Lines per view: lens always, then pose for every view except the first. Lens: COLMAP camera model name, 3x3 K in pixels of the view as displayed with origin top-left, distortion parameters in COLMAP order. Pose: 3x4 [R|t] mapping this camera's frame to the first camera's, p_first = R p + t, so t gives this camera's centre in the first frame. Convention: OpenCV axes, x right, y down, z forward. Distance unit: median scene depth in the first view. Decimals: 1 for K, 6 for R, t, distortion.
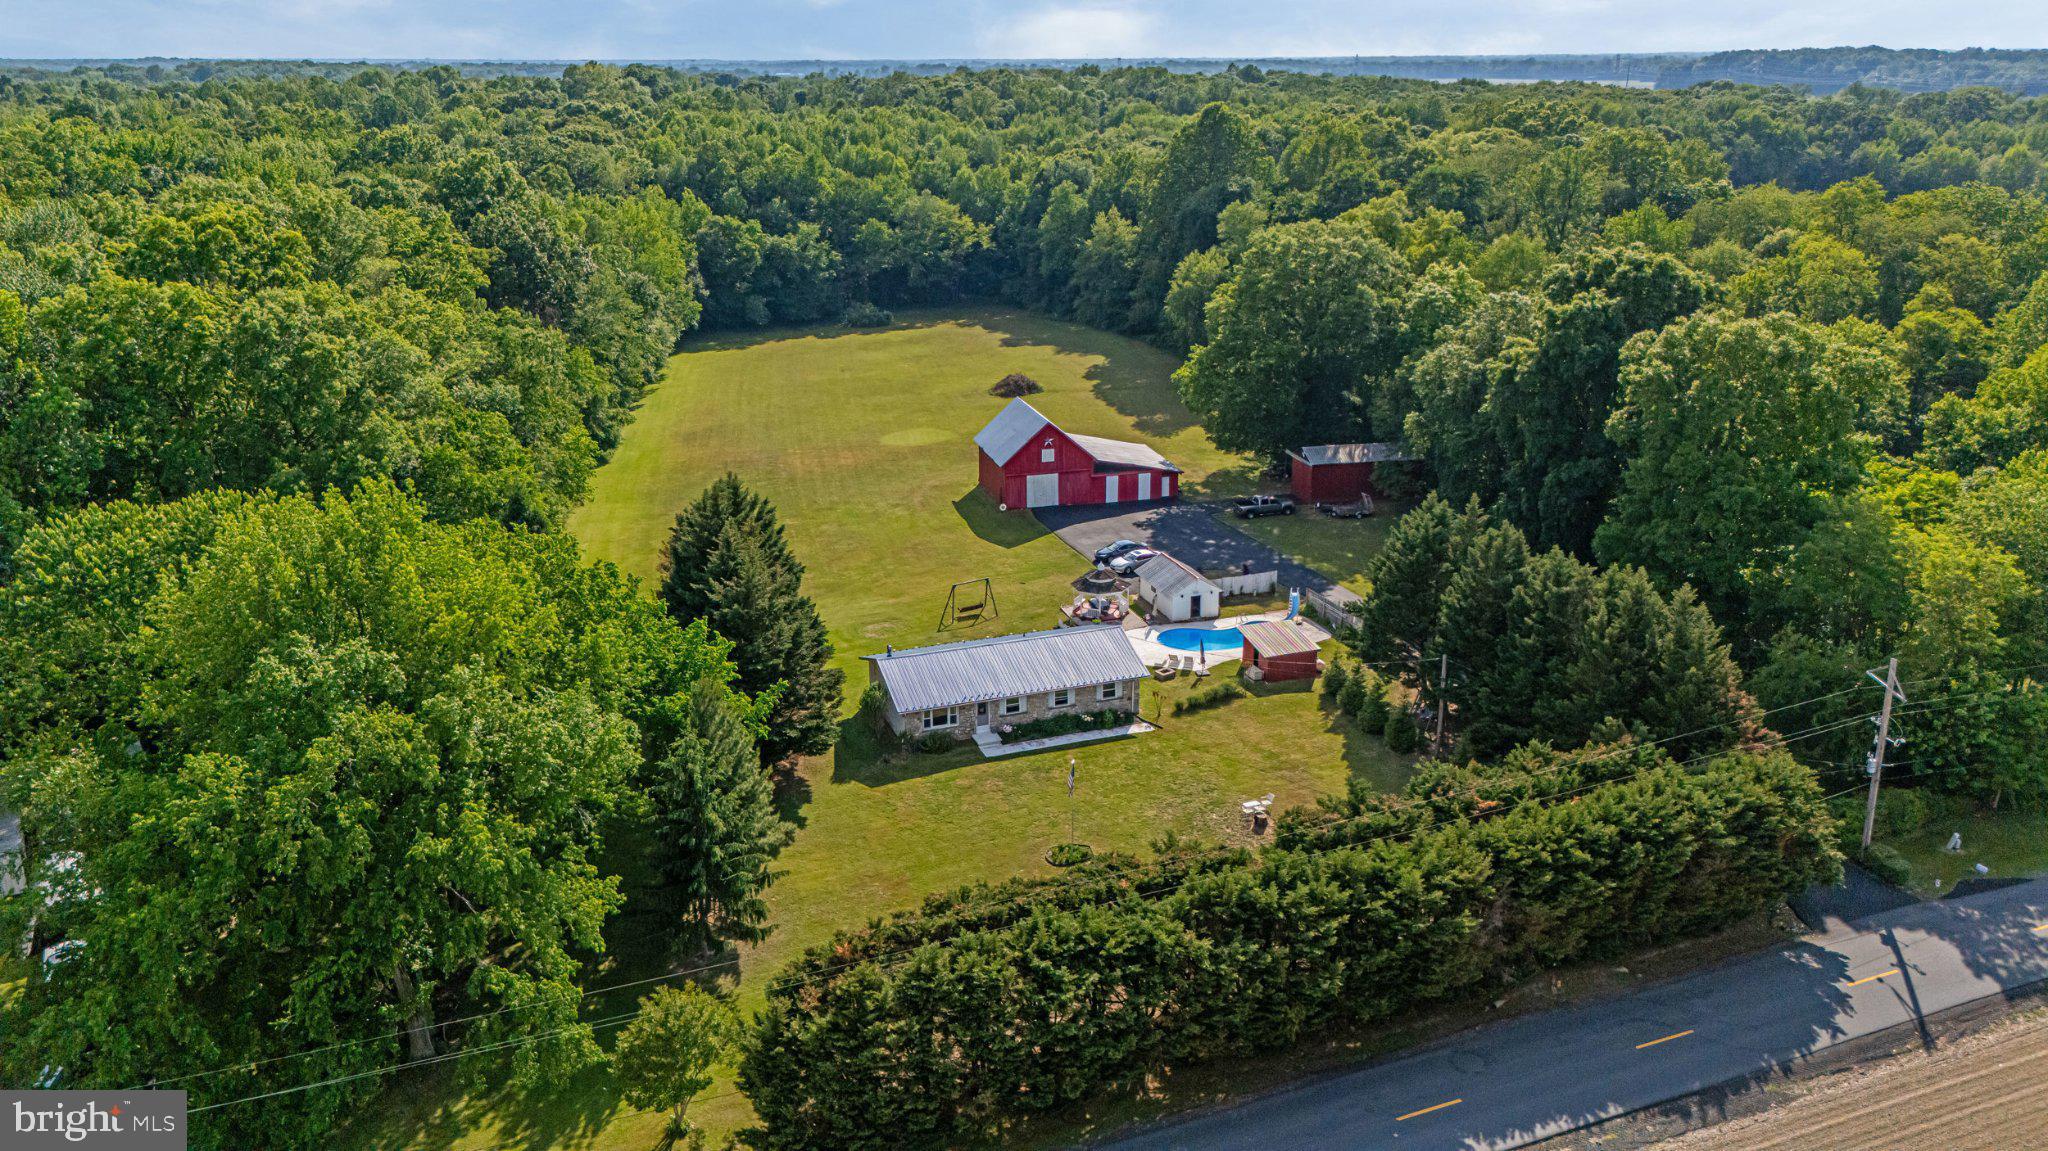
lens RADIAL K [[1509.6, 0, 1030.7], [0, 1509.6, 575.5], [0, 0, 1]] dist [0.072535, -0.070150]
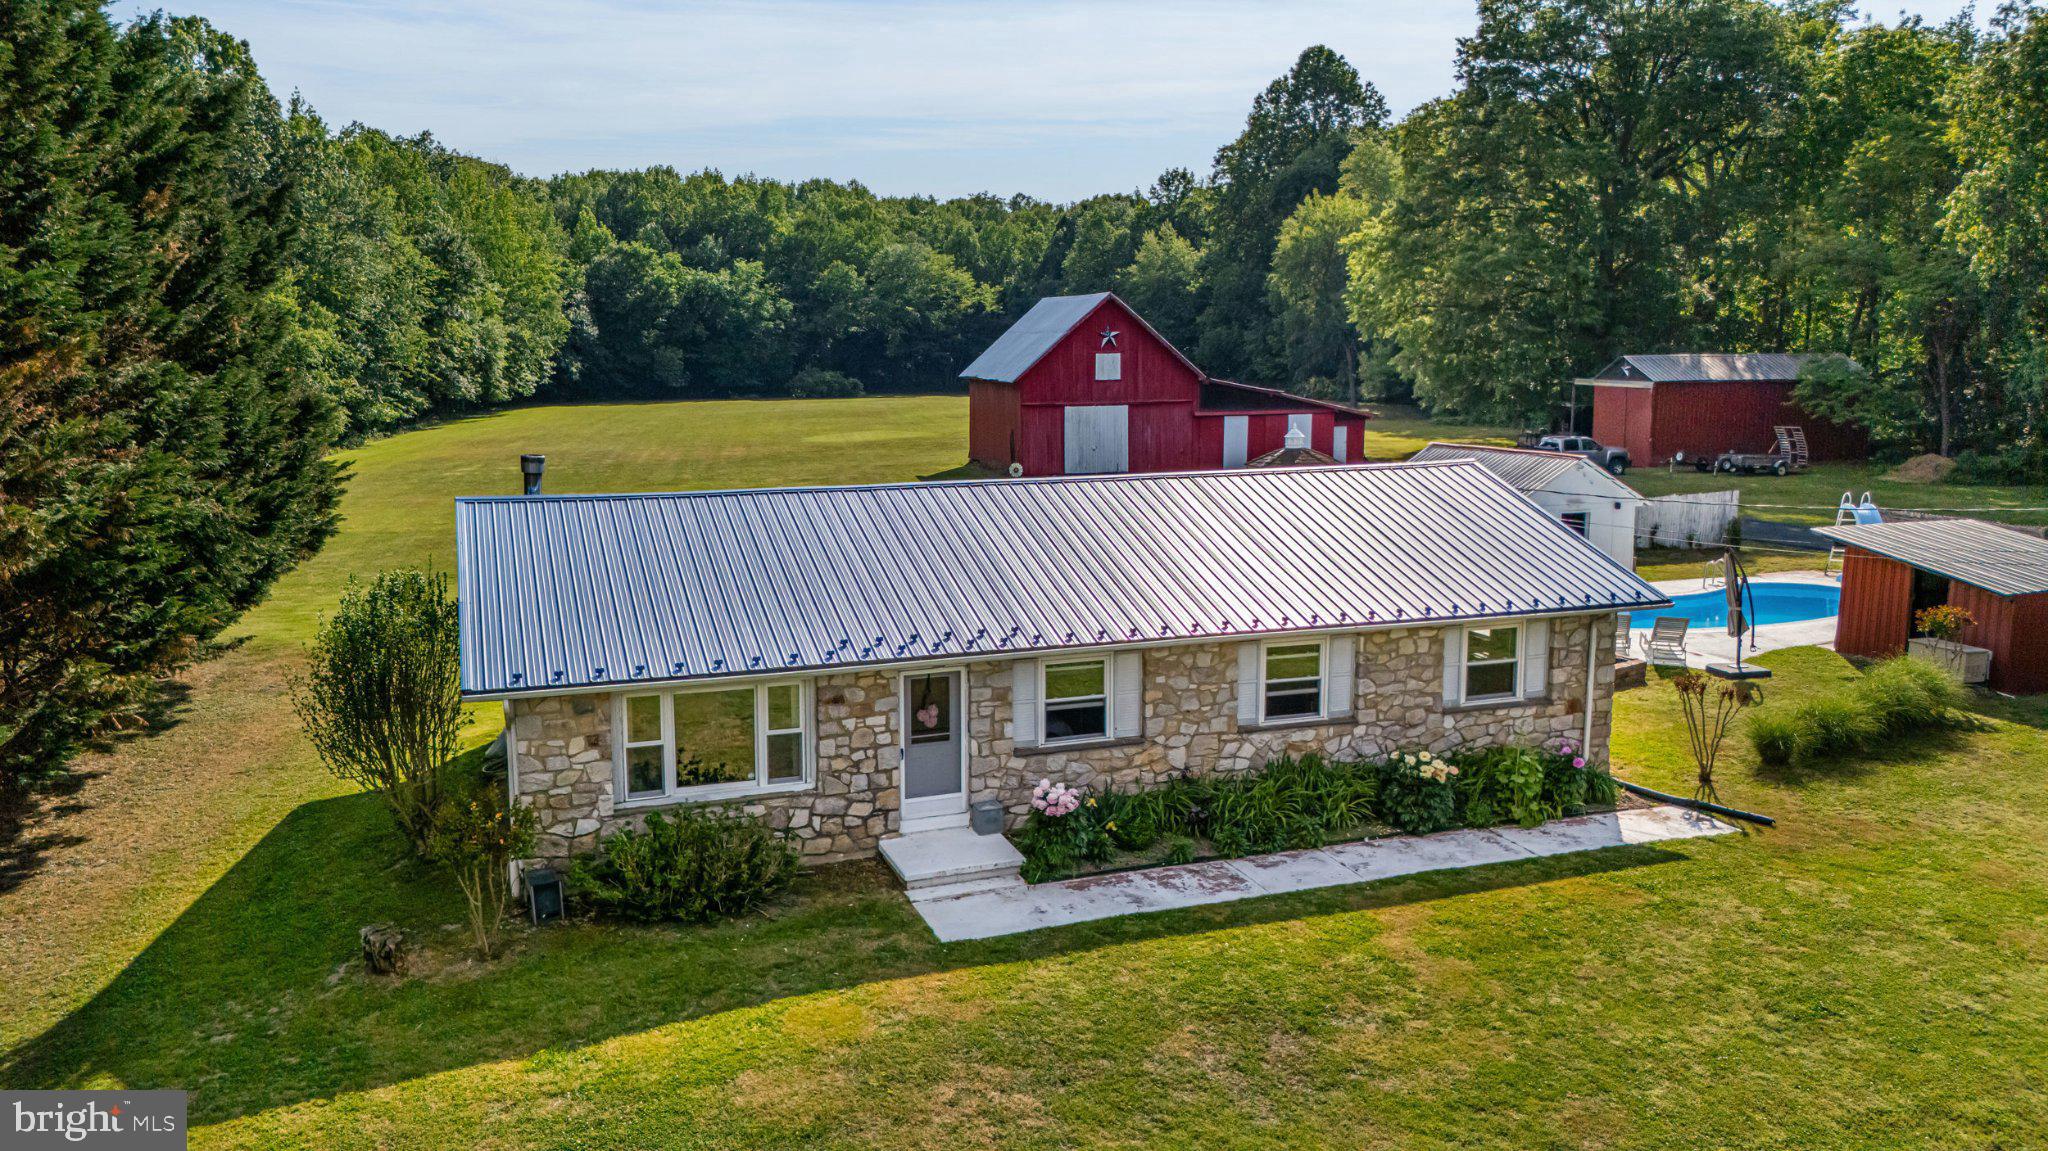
lens RADIAL K [[1509.6, 0, 1030.7], [0, 1509.6, 575.5], [0, 0, 1]] dist [0.072535, -0.070150]
pose [[0.999989, 0.002791, -0.003822, -0.014374], [-0.003384, 0.986238, -0.165298, 0.084772], [0.003308, 0.165309, 0.986236, 0.645200]]
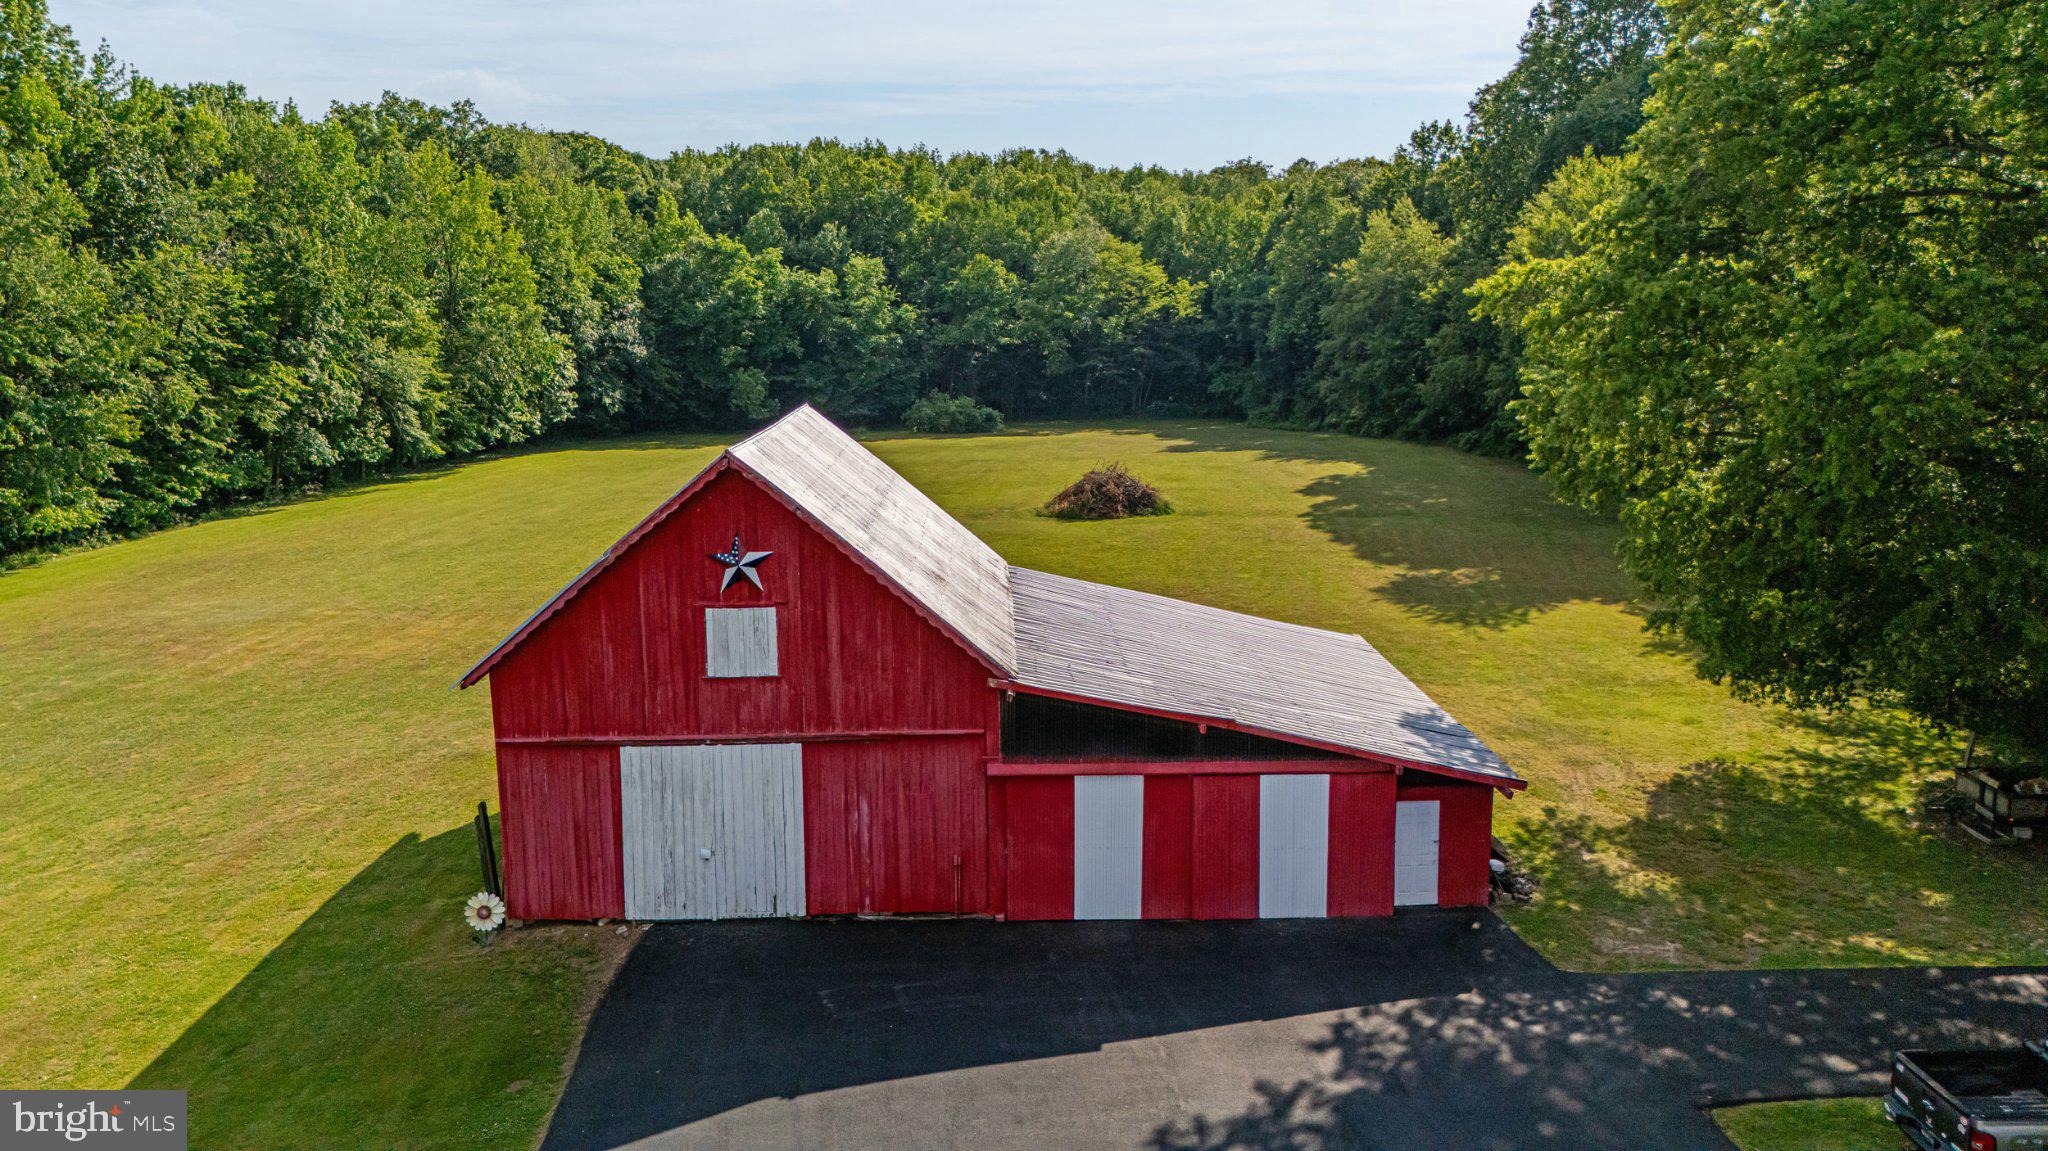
lens RADIAL K [[1514.6, 0, 1019.3], [0, 1514.6, 528.7], [0, 0, 1]] dist [0.126851, -0.109402]
pose [[0.972088, 0.035624, -0.231895, 0.106114], [-0.075727, 0.983145, -0.166409, -0.079806], [0.222058, 0.179325, 0.958401, 1.015953]]
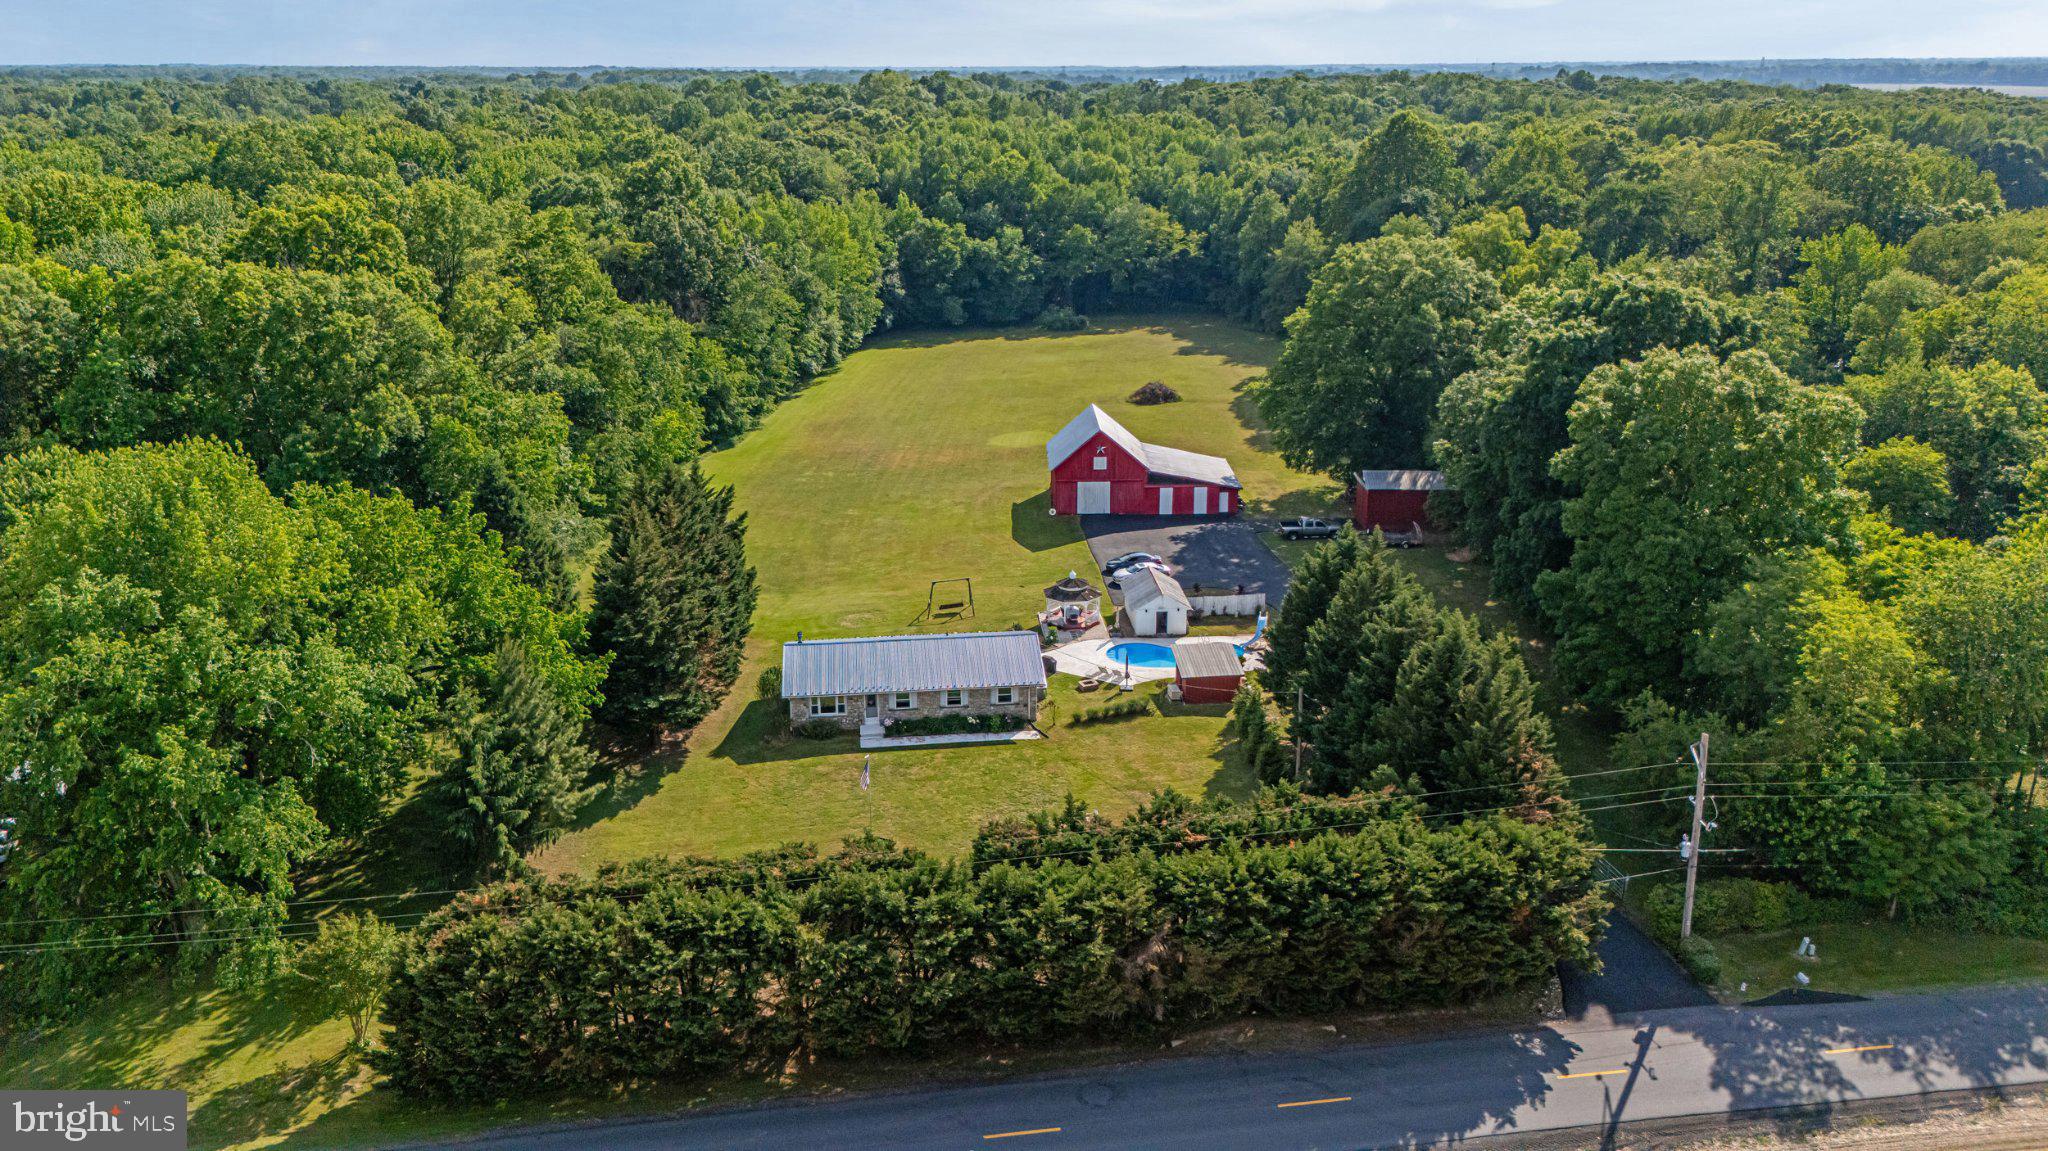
lens RADIAL K [[1509.6, 0, 1030.7], [0, 1509.6, 575.5], [0, 0, 1]] dist [0.072535, -0.070150]
pose [[0.971561, 0.076364, -0.224138, 0.241758], [-0.077118, 0.997007, 0.005402, -0.008780], [0.223880, 0.012037, 0.974542, 0.017041]]
